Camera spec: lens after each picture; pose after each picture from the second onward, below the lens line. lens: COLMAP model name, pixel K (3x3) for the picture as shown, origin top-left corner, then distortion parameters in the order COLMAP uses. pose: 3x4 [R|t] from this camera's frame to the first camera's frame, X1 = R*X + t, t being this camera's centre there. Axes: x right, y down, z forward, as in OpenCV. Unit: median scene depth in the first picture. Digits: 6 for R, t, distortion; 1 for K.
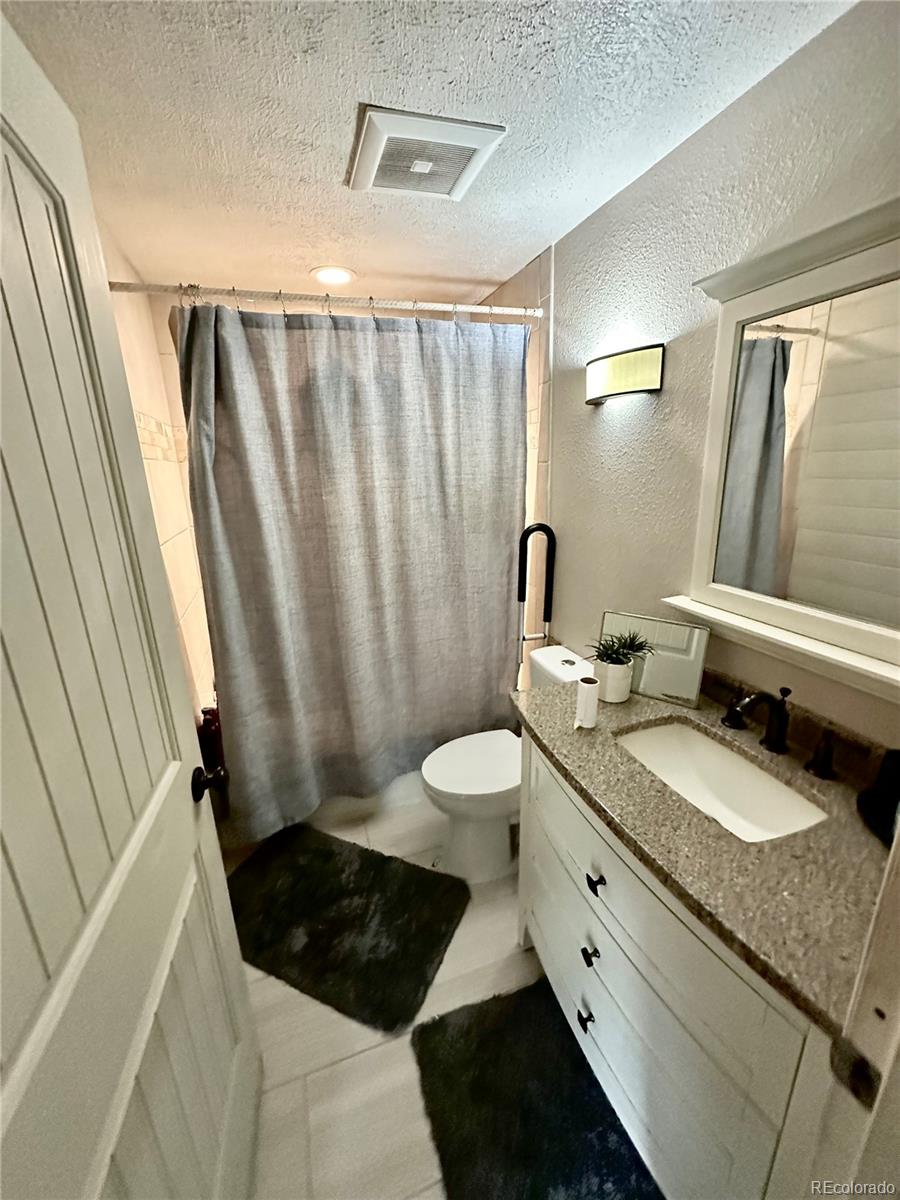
lens RADIAL K [[476.3, 0, 447.9], [0, 476.3, 594.9], [0, 0, 1]] dist [-0.002955, -0.000058]
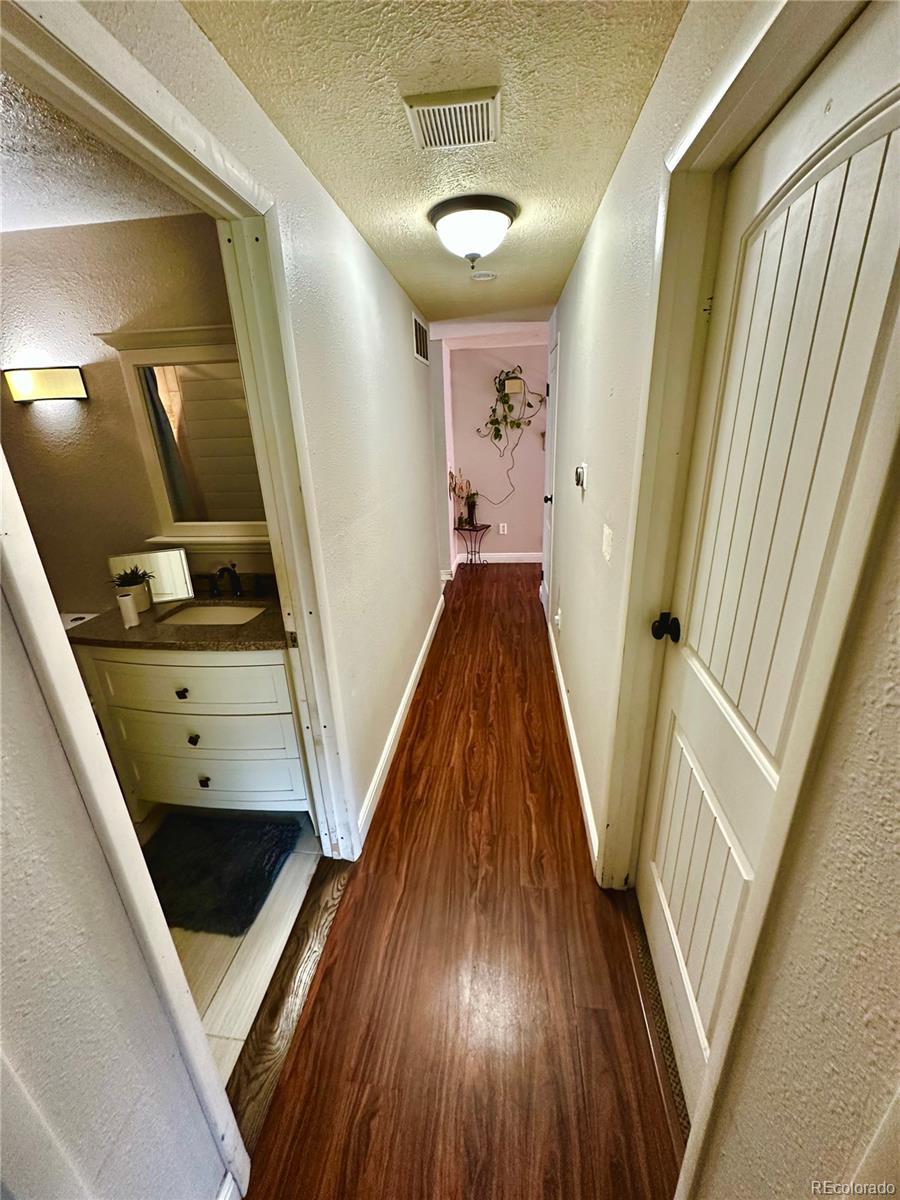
lens RADIAL K [[476.3, 0, 447.9], [0, 476.3, 594.9], [0, 0, 1]] dist [-0.002955, -0.000058]
pose [[0.432812, -0.294241, 0.852113, -0.457229], [0.266162, 0.944804, 0.191057, 0.134333], [-0.861296, 0.144108, 0.487238, -0.519237]]
